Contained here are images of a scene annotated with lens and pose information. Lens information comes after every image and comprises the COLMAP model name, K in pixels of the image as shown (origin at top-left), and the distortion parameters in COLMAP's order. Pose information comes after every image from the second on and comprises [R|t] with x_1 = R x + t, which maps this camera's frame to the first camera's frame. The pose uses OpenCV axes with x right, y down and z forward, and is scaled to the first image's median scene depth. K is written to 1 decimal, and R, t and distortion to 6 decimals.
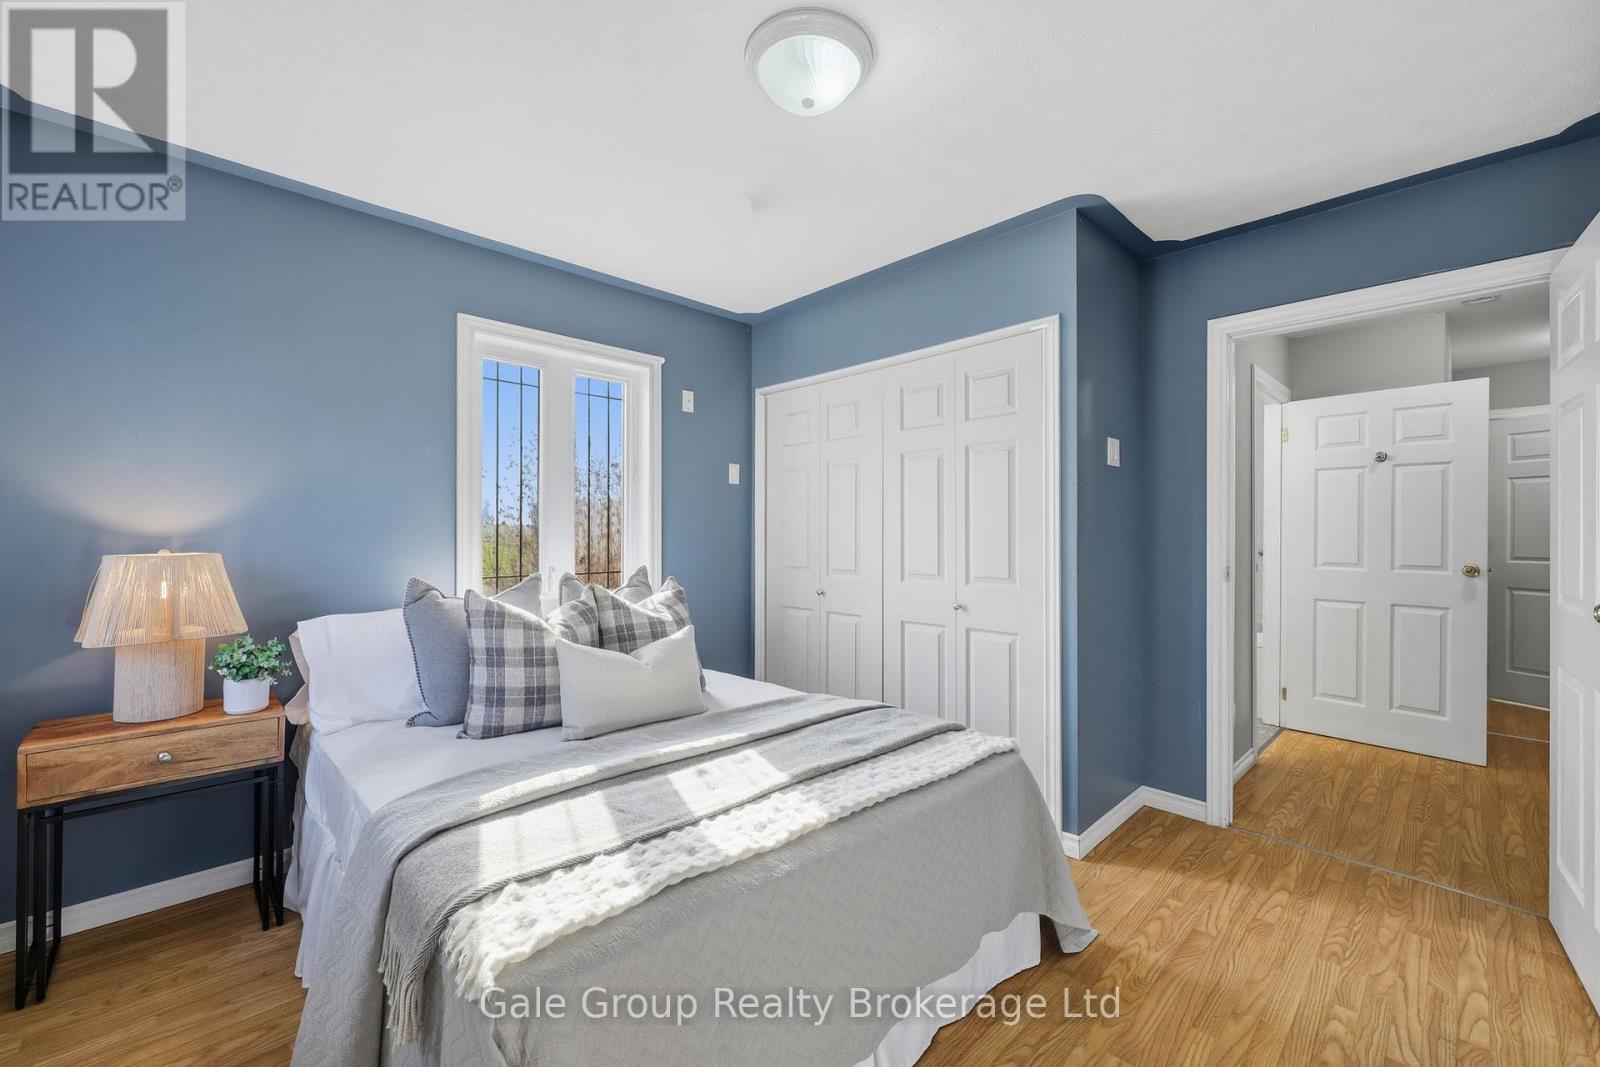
lens RADIAL K [[647.3, 0, 804.2], [0, 647.3, 534.4], [0, 0, 1]] dist [-0.001316, -0.000234]
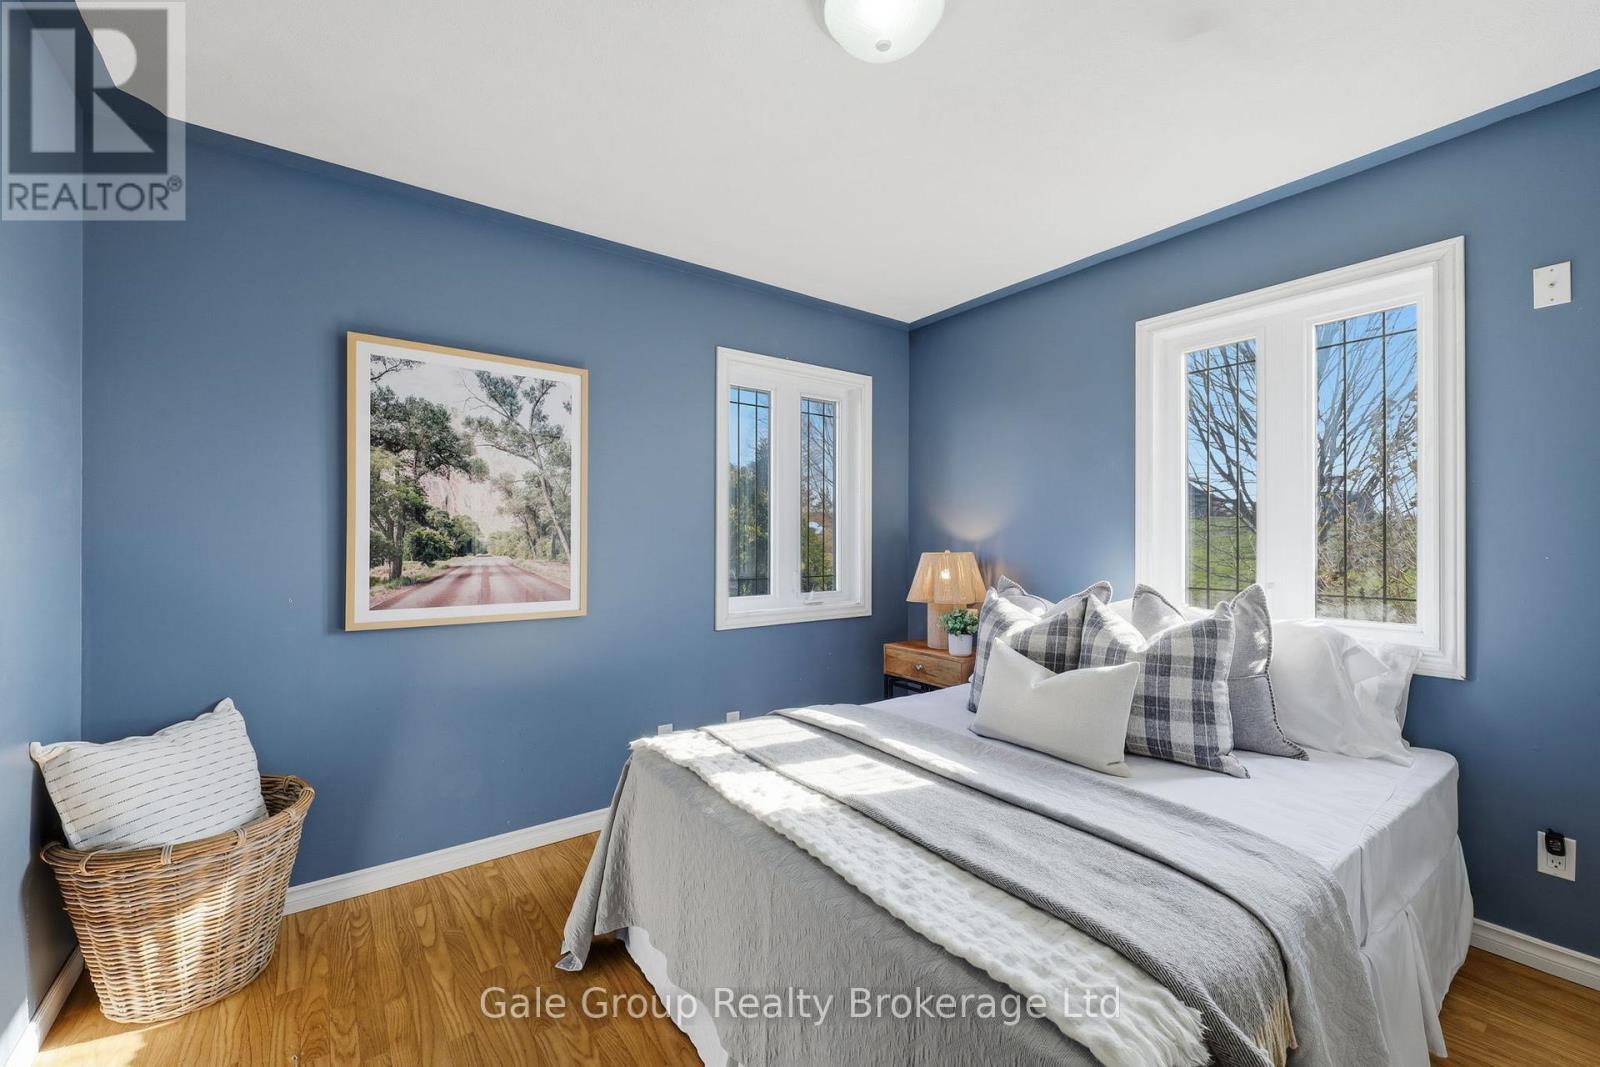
lens RADIAL K [[647.3, 0, 804.2], [0, 647.3, 534.4], [0, 0, 1]] dist [-0.001316, -0.000234]
pose [[-0.130709, -0.007794, -0.991390, 0.870352], [0.003009, 0.999961, -0.008258, -0.005264], [0.991416, -0.004062, -0.130680, 0.985203]]
